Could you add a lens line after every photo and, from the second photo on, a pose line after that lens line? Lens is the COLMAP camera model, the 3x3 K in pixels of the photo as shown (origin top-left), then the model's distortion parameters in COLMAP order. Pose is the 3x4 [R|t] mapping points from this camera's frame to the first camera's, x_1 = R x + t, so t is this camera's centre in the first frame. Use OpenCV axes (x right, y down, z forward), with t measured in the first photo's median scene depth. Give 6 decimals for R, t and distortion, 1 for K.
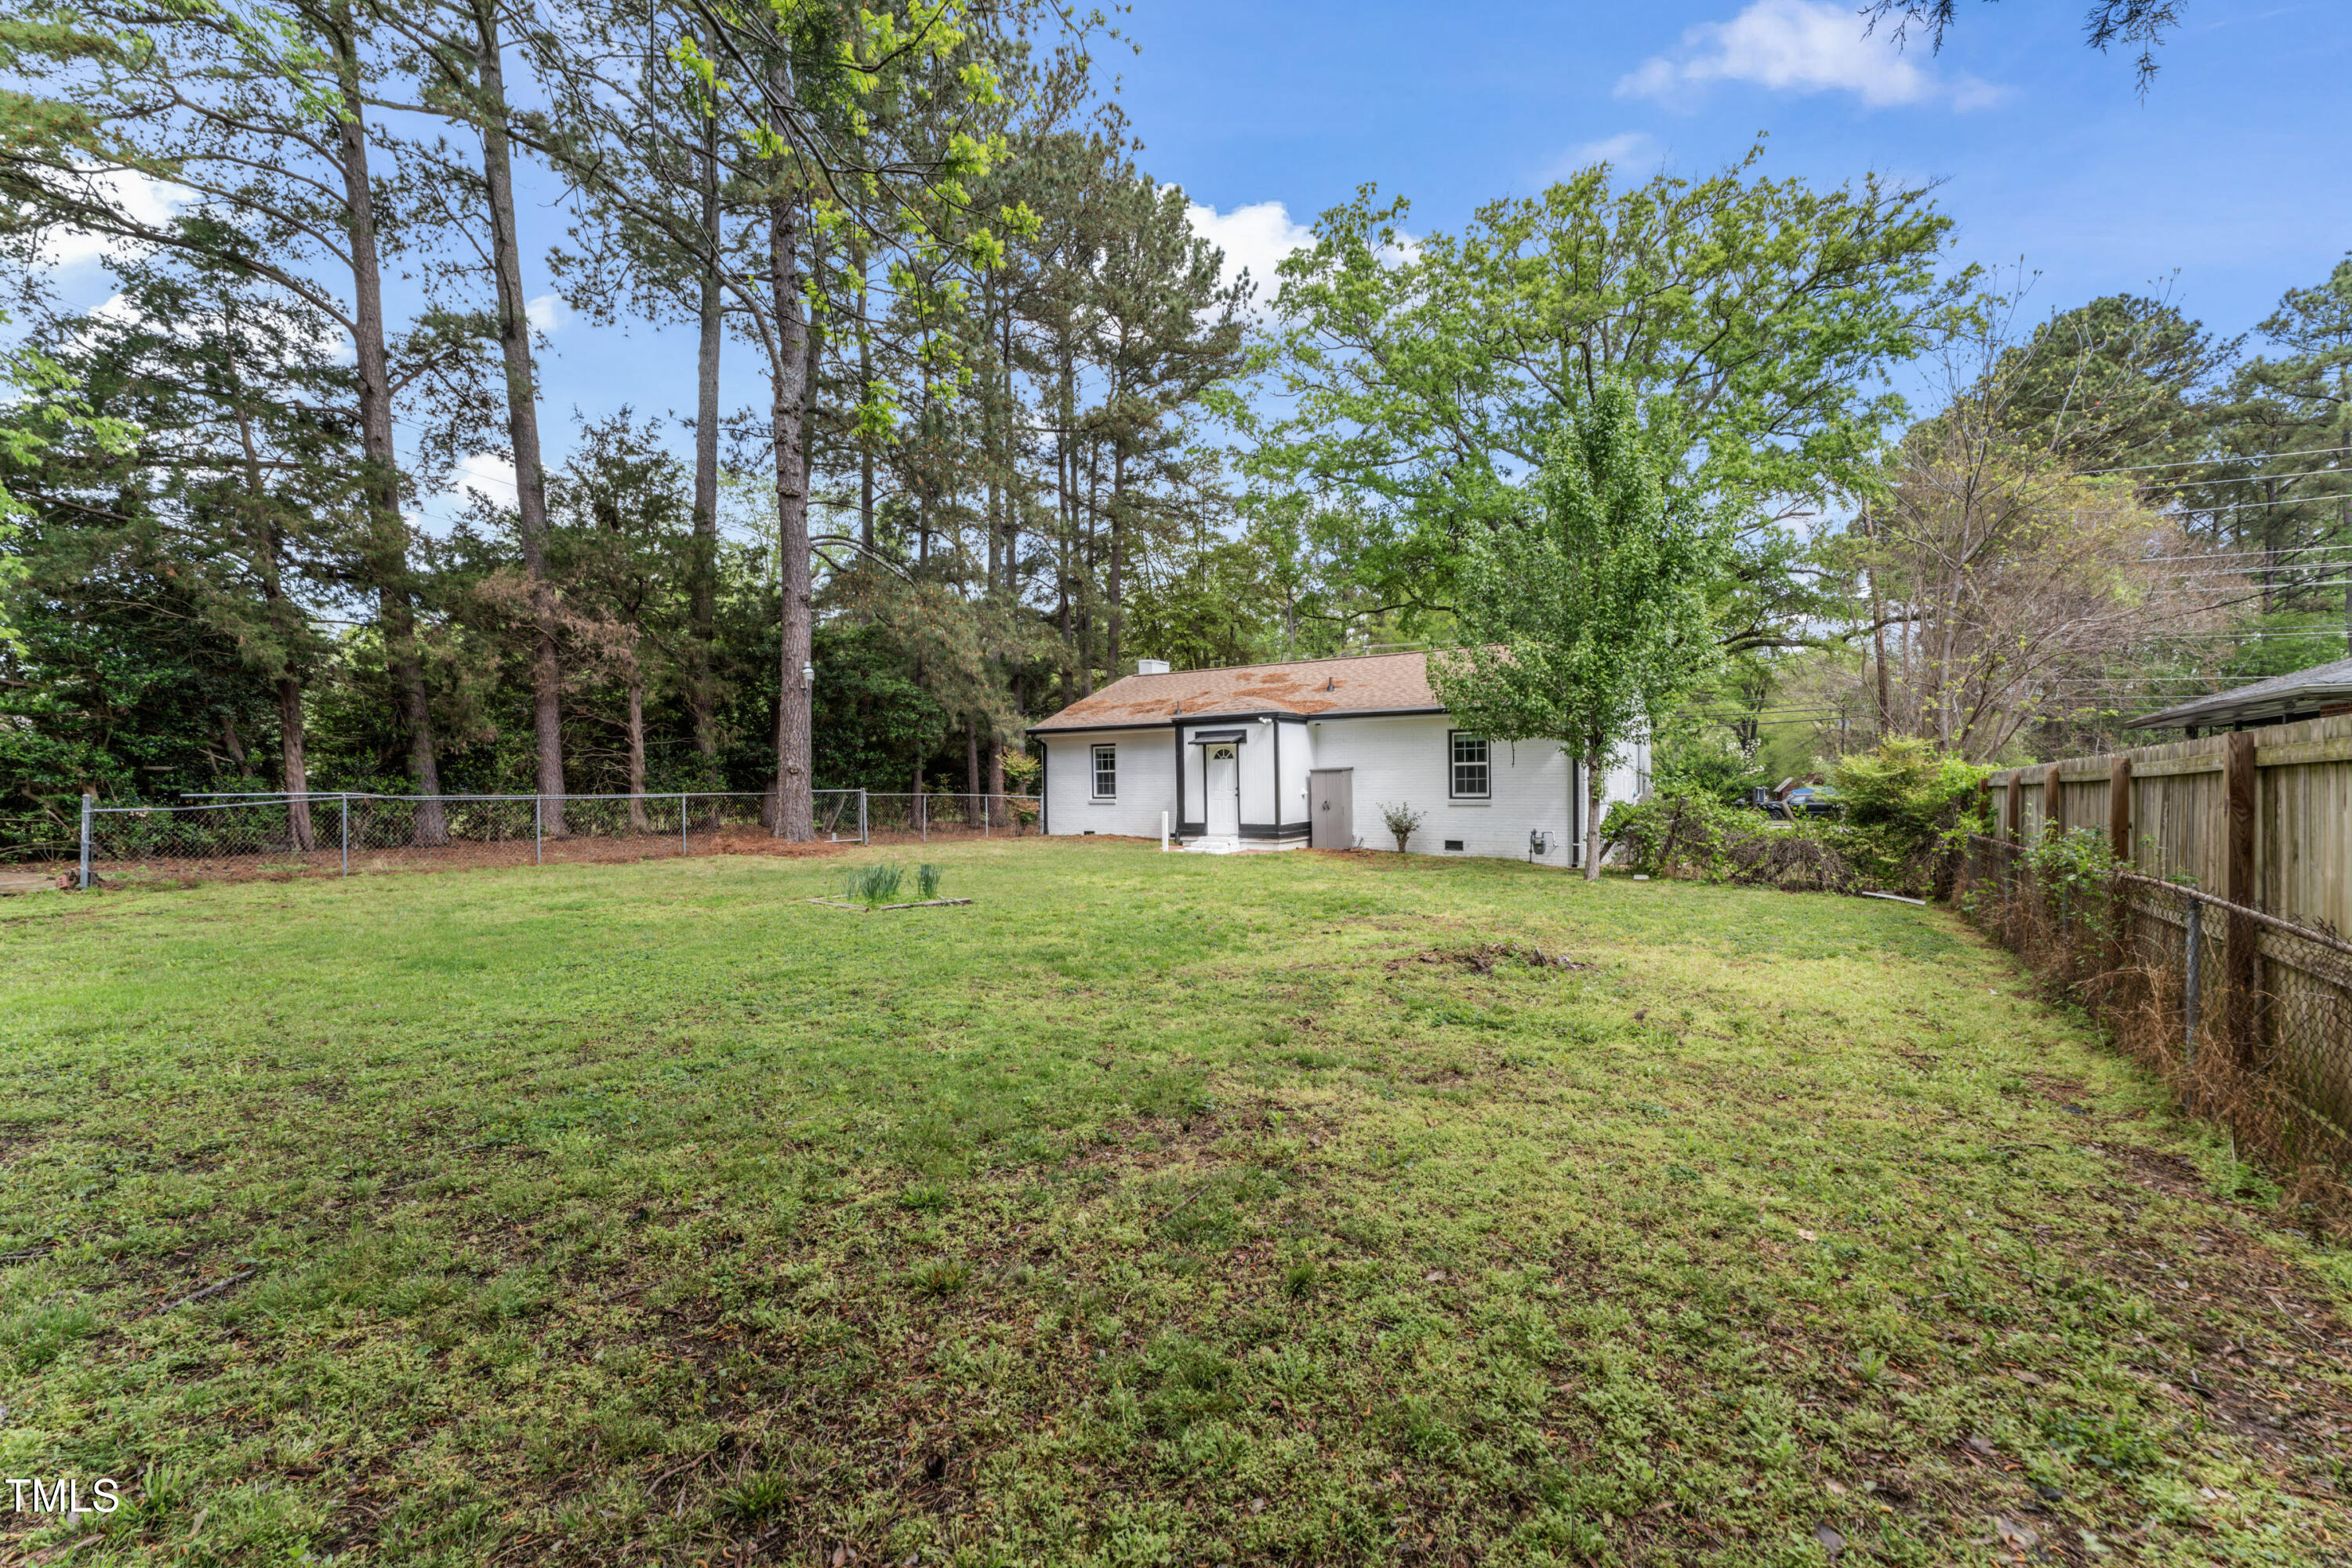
lens RADIAL K [[963.2, 0, 1181.3], [0, 963.2, 781.8], [0, 0, 1]] dist [-0.009169, 0.002260]
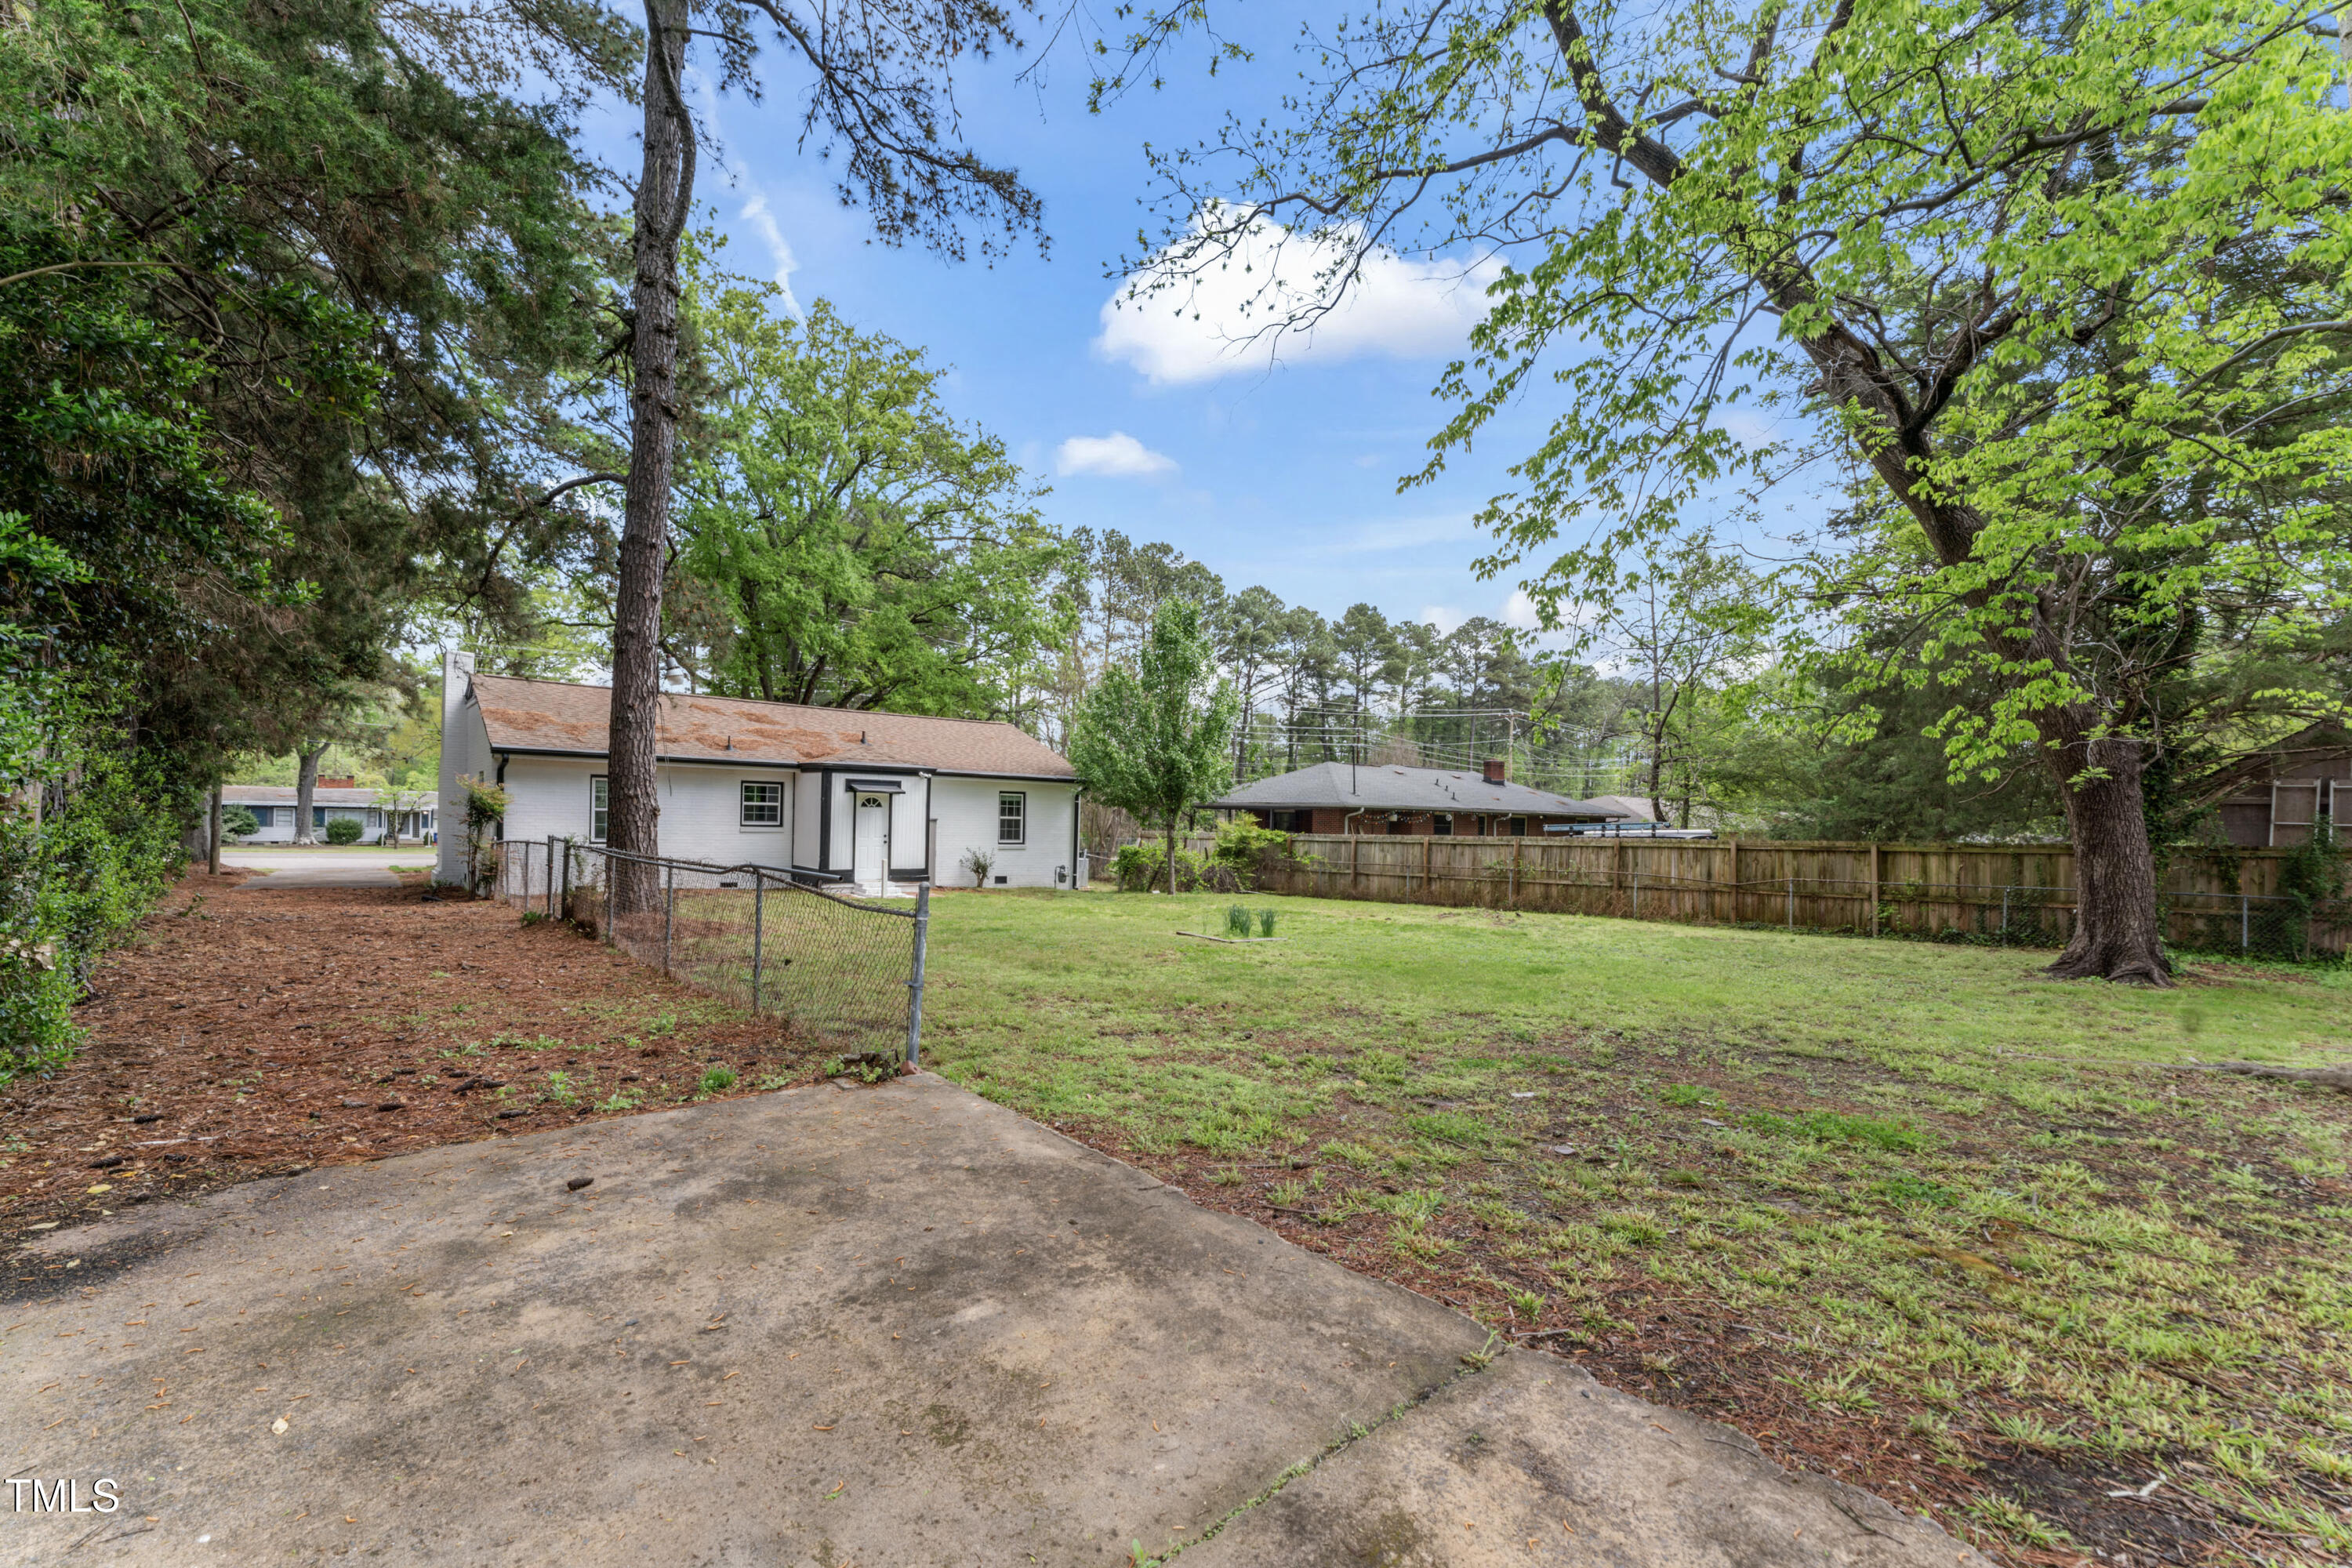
lens RADIAL K [[963.2, 0, 1165.6], [0, 963.2, 803.0], [0, 0, 1]] dist [-0.009169, 0.002260]
pose [[0.259769, 0.036053, 0.964997, -0.875185], [-0.023126, 0.999248, -0.031107, -0.002701], [-0.965394, -0.014236, 0.260408, 0.419823]]
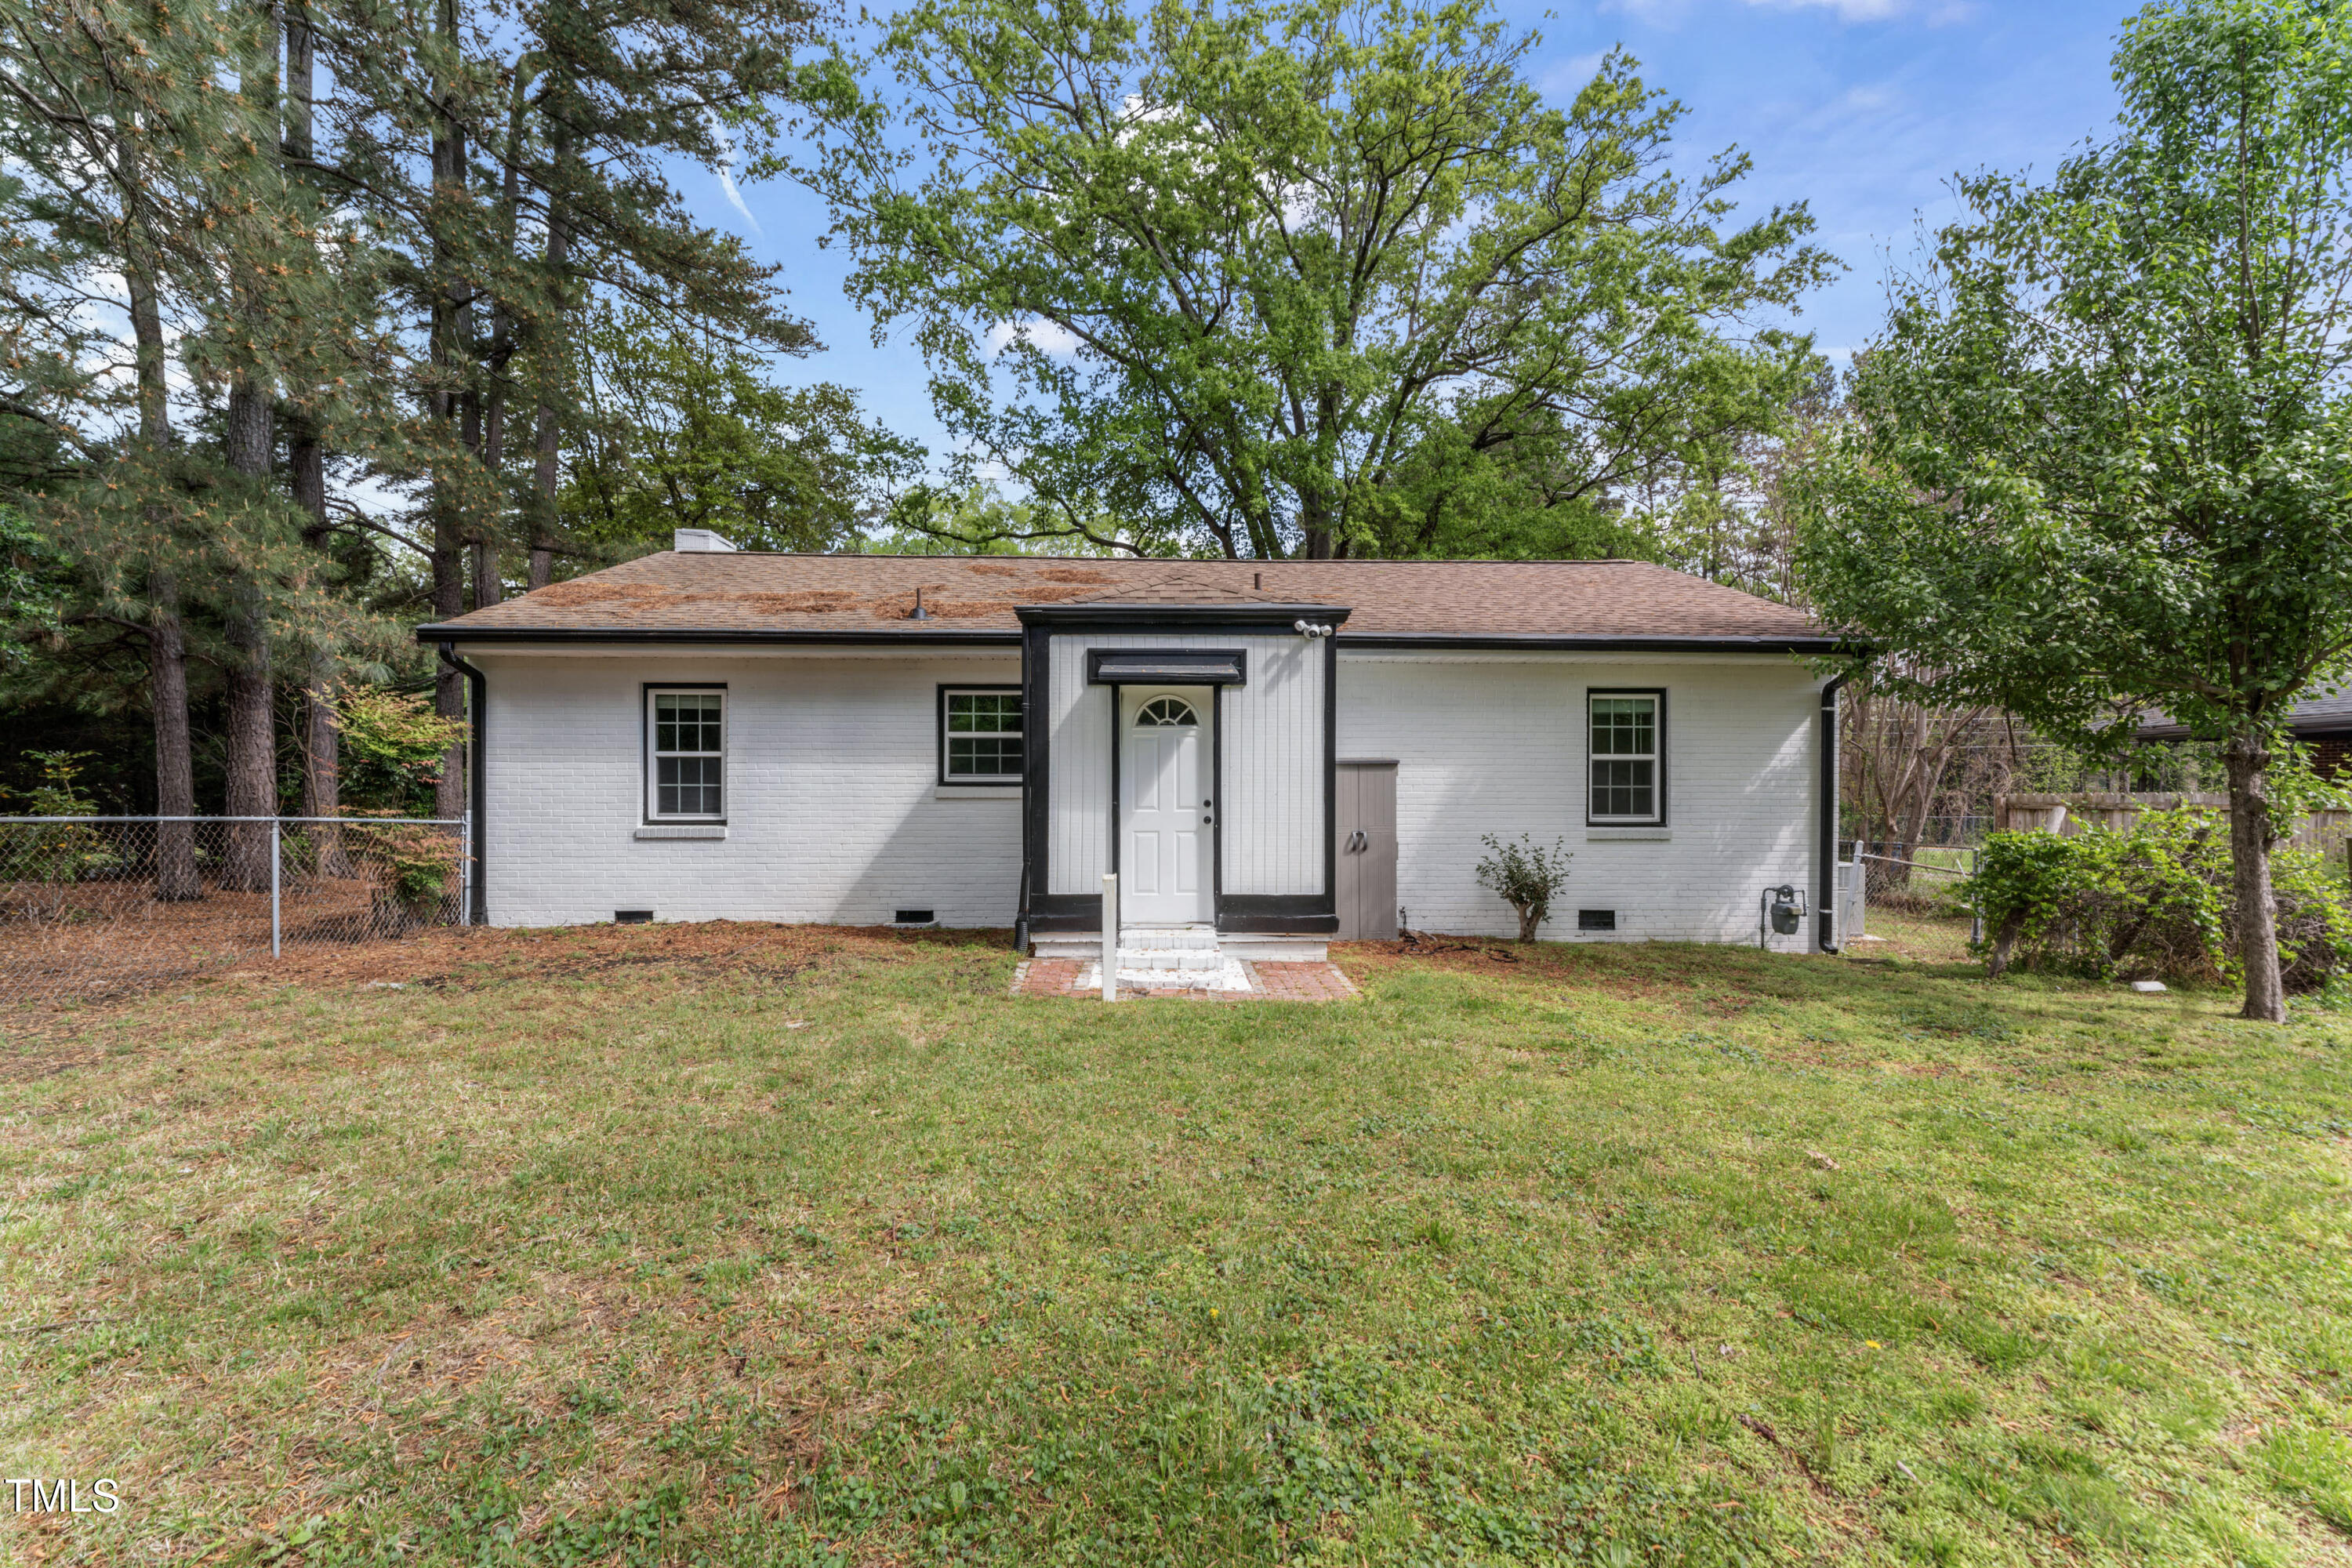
lens RADIAL K [[963.2, 0, 1183.5], [0, 963.2, 790.2], [0, 0, 1]] dist [-0.009169, 0.002260]
pose [[0.804447, 0.012677, 0.593889, -0.176472], [-0.010711, 0.999919, -0.006836, 0.004536], [-0.593927, -0.000862, 0.804518, 0.686117]]
